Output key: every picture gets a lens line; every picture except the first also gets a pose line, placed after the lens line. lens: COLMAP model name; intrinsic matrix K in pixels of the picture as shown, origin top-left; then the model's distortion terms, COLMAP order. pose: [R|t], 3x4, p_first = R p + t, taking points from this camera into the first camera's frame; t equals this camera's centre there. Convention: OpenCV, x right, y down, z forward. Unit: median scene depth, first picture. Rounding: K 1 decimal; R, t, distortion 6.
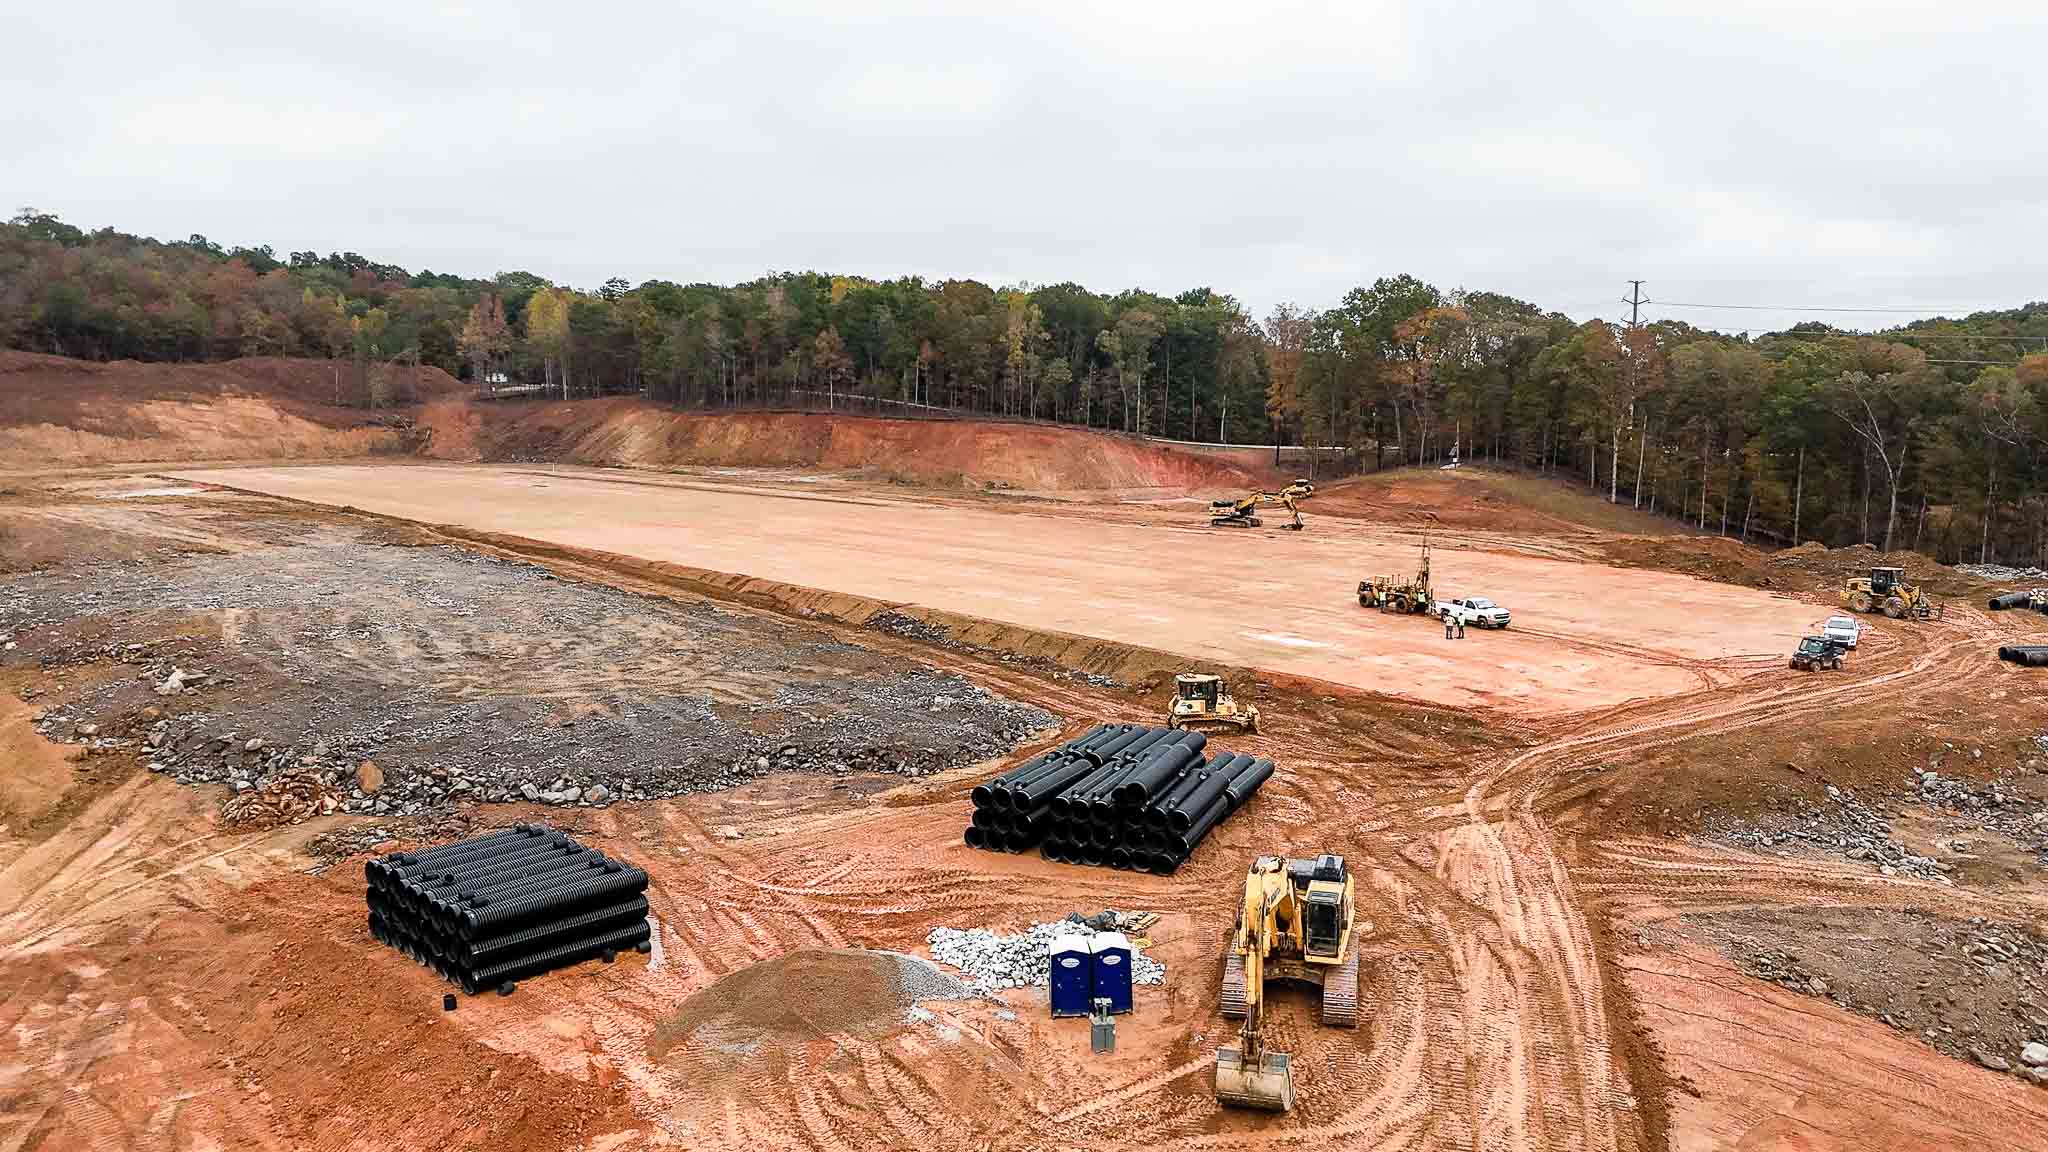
lens RADIAL K [[1472.4, 0, 1022.1], [0, 1472.4, 555.9], [0, 0, 1]] dist [0.083549, -0.081452]
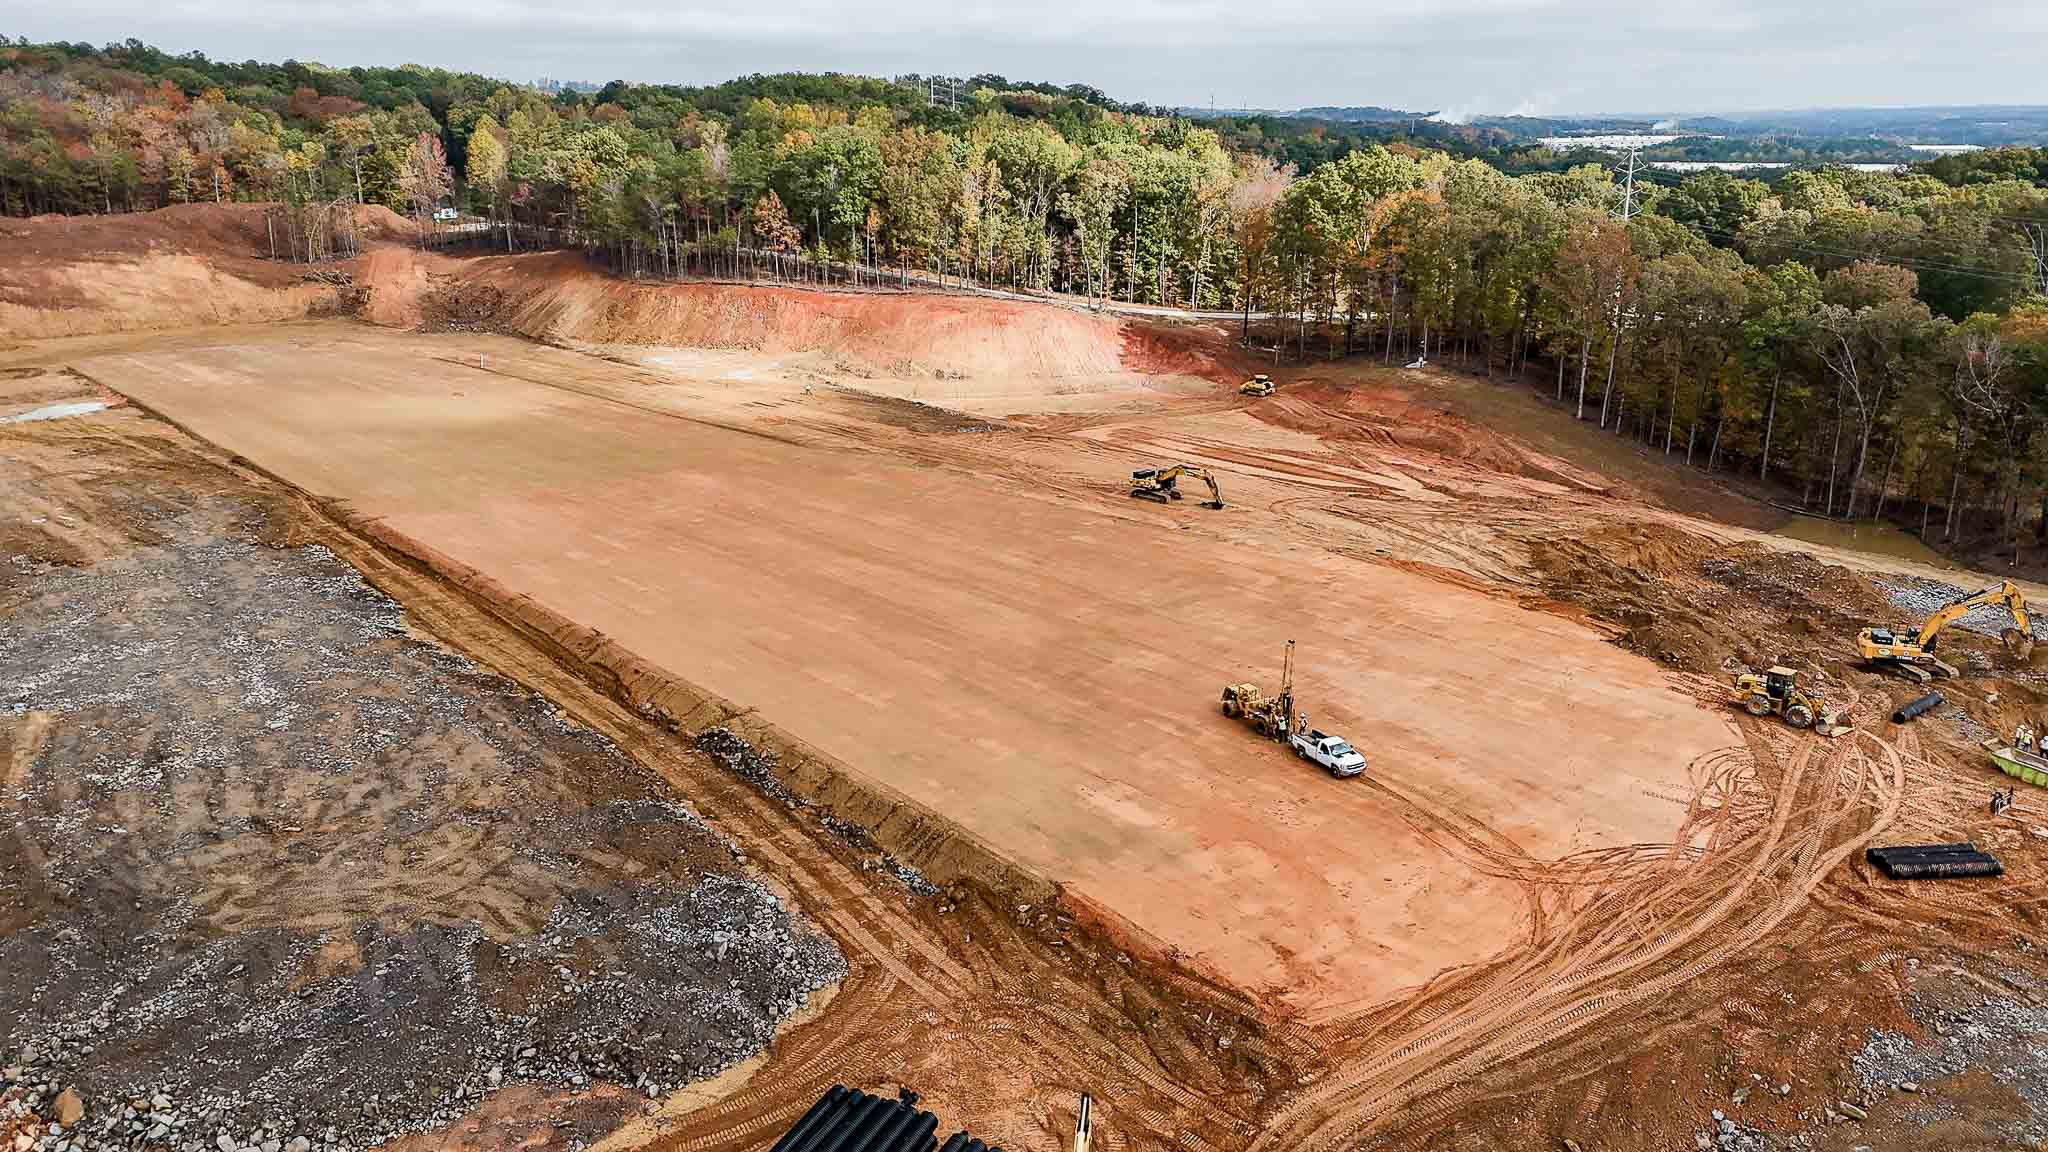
lens RADIAL K [[1472.4, 0, 1022.1], [0, 1472.4, 555.9], [0, 0, 1]] dist [0.083549, -0.081452]
pose [[0.999883, -0.000735, -0.015294, 0.044538], [0.003294, 0.985779, 0.168012, -0.087991], [0.014953, -0.168043, 0.985666, 0.033313]]
